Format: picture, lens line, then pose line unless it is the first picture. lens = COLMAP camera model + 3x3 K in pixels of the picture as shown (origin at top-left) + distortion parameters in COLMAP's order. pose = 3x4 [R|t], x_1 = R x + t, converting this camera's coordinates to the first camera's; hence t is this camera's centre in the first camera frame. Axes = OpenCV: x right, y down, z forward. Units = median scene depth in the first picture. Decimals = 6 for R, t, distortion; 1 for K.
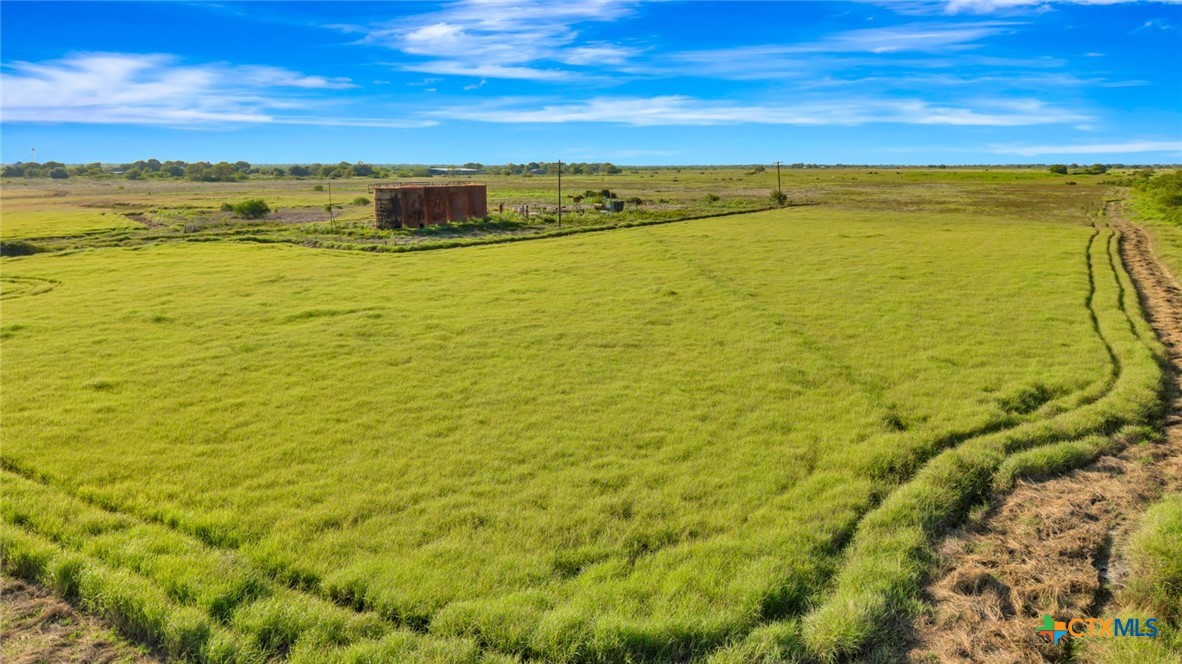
lens RADIAL K [[780.7, 0, 591.0], [0, 780.7, 332.0], [0, 0, 1]] dist [0.055663, -0.068357]
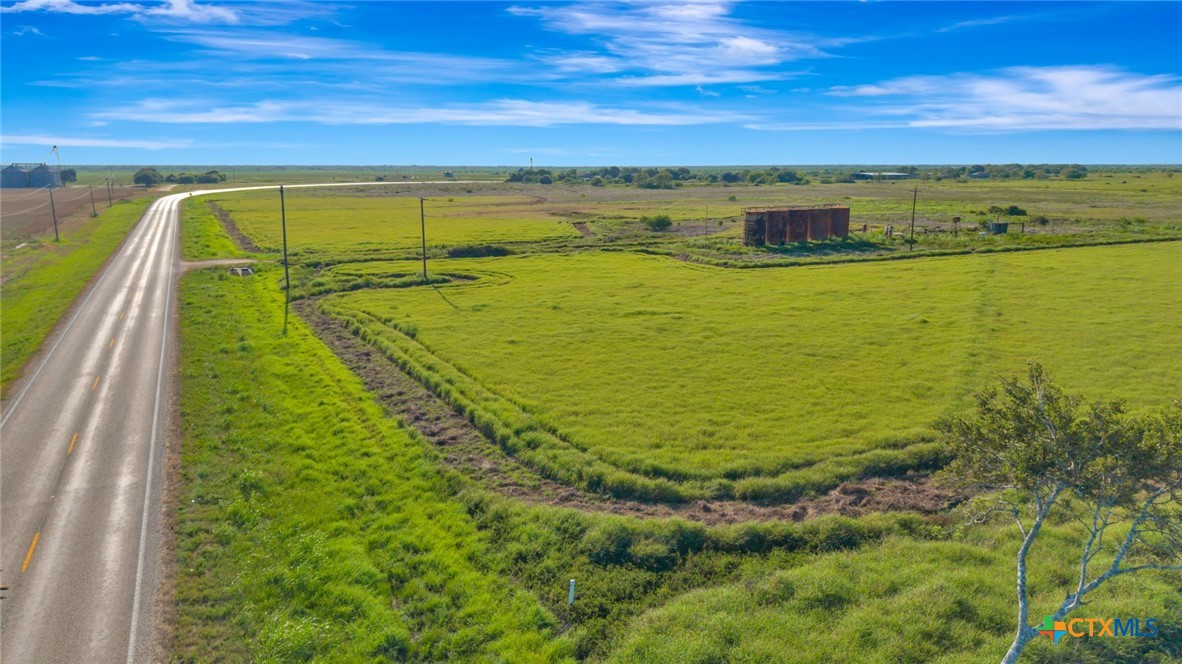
lens RADIAL K [[780.7, 0, 591.0], [0, 780.7, 332.0], [0, 0, 1]] dist [0.055663, -0.068357]
pose [[0.861283, 0.102605, -0.497658, 0.148233], [-0.103030, 0.994320, 0.026693, -0.007616], [0.497571, 0.028284, 0.866962, -0.164697]]
